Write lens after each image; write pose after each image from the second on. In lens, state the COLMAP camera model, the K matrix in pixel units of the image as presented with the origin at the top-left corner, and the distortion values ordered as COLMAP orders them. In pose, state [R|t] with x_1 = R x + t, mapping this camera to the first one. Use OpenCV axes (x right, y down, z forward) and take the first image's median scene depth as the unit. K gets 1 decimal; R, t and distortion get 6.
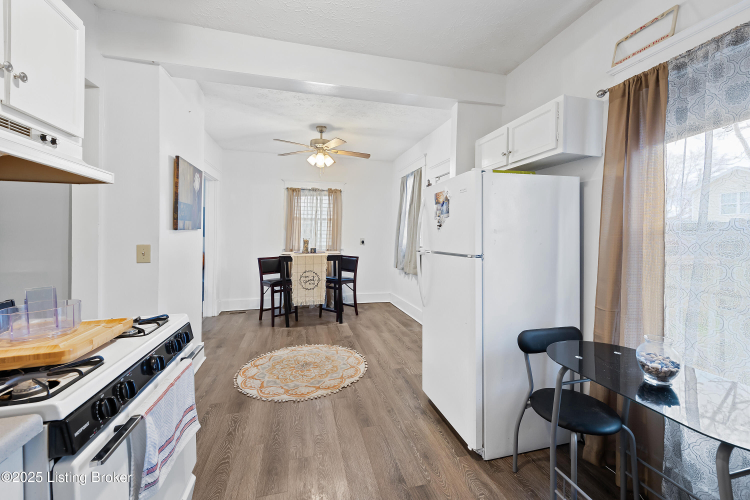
lens RADIAL K [[294.1, 0, 377.0], [0, 294.1, 232.3], [0, 0, 1]] dist [0.012607, -0.000127]
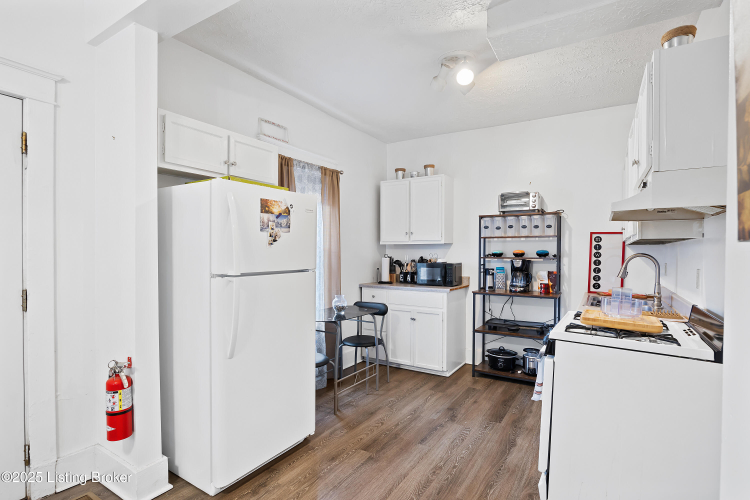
lens RADIAL K [[376.5, 0, 374.6], [0, 376.5, 257.4], [0, 0, 1]] dist [-0.001965, -0.000063]
pose [[-0.674429, -0.019760, 0.738075, -0.886405], [-0.014675, 0.999803, 0.013358, 0.008272], [-0.738194, -0.001822, -0.674586, 1.730893]]
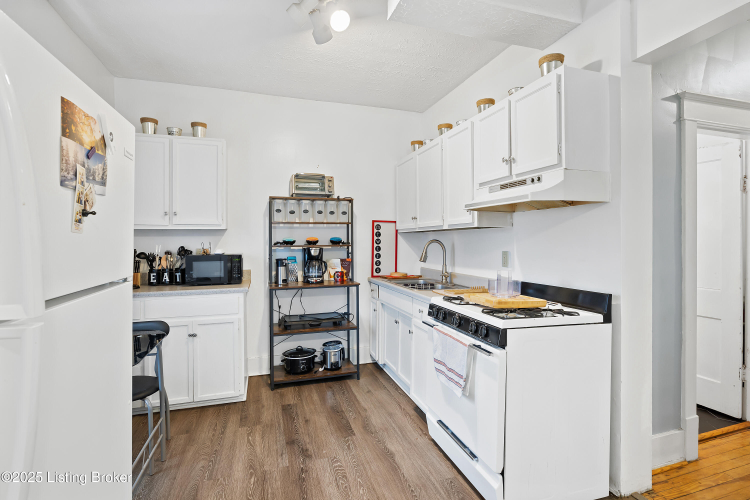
lens RADIAL K [[372.3, 0, 378.0], [0, 372.3, 240.4], [0, 0, 1]] dist [-0.002657, -0.000096]
pose [[-0.999329, -0.002344, -0.036551, -0.121209], [-0.002085, 0.999972, -0.007127, 0.013184], [0.036566, -0.007046, -0.999306, 1.642588]]
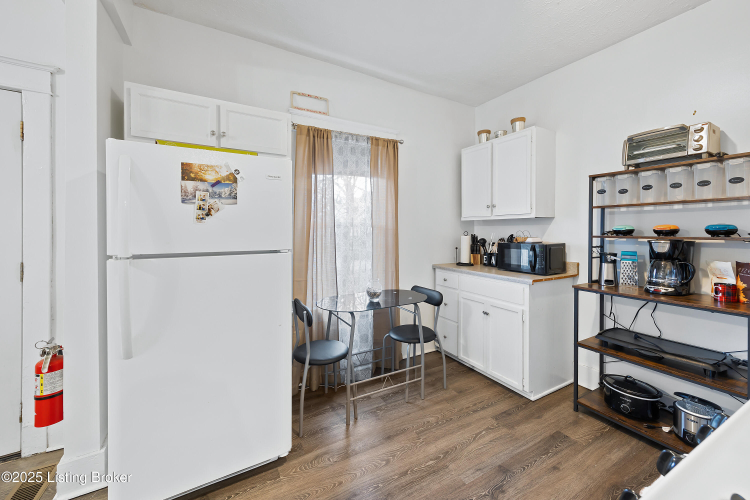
lens RADIAL K [[294.1, 0, 377.0], [0, 294.1, 232.3], [0, 0, 1]] dist [0.012607, -0.000127]
pose [[-0.237114, -0.015183, 0.971363, -0.622100], [-0.010652, 0.999858, 0.013028, 0.006883], [-0.971423, -0.007258, -0.237242, 0.891218]]
